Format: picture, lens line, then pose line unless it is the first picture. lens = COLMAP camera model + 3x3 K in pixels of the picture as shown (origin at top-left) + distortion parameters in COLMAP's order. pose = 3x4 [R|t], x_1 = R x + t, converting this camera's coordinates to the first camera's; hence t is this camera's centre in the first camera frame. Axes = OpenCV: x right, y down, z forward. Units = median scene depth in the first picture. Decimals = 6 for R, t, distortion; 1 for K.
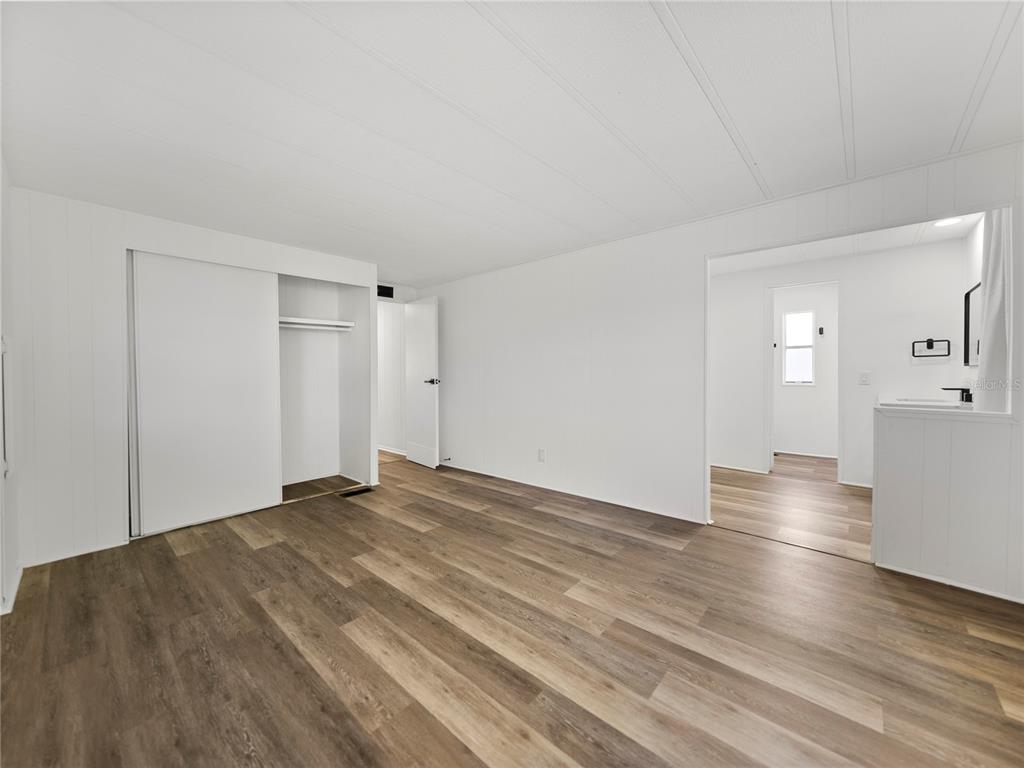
lens RADIAL K [[400.7, 0, 510.4], [0, 400.7, 374.7], [0, 0, 1]] dist [-0.002229, 0.000290]
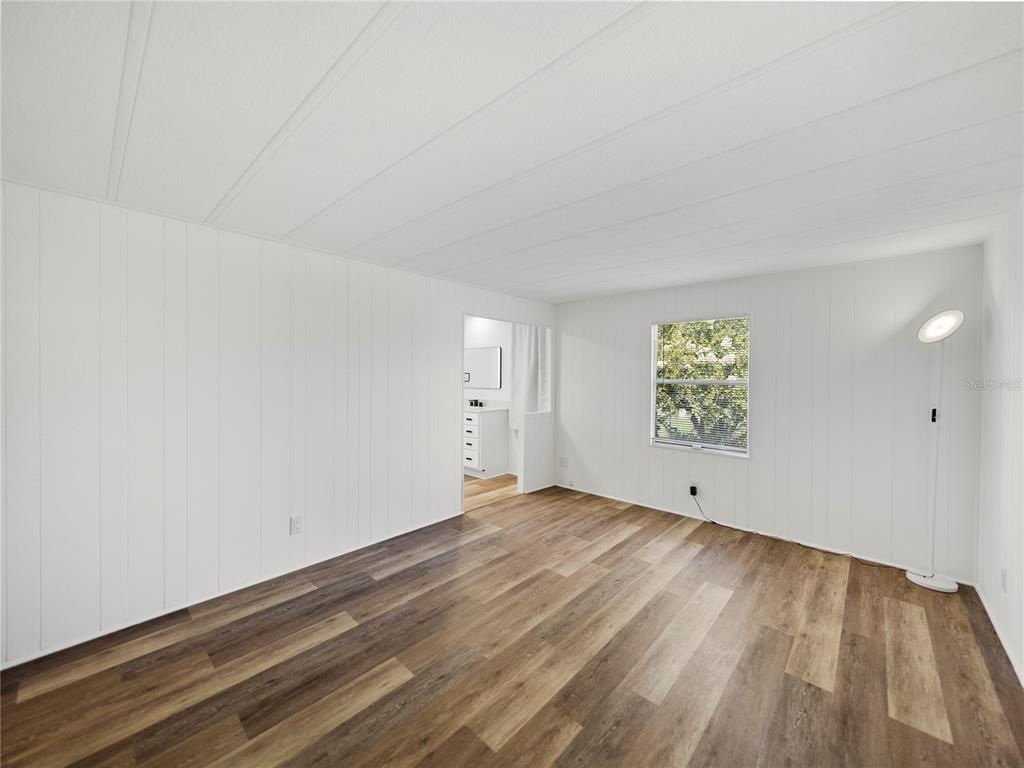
lens RADIAL K [[400.7, 0, 505.8], [0, 400.7, 382.3], [0, 0, 1]] dist [-0.002229, 0.000290]
pose [[0.010550, -0.016079, 0.999815, -0.978062], [-0.001900, 0.999869, 0.016099, -0.100793], [-0.999943, -0.002069, 0.010518, 0.974089]]
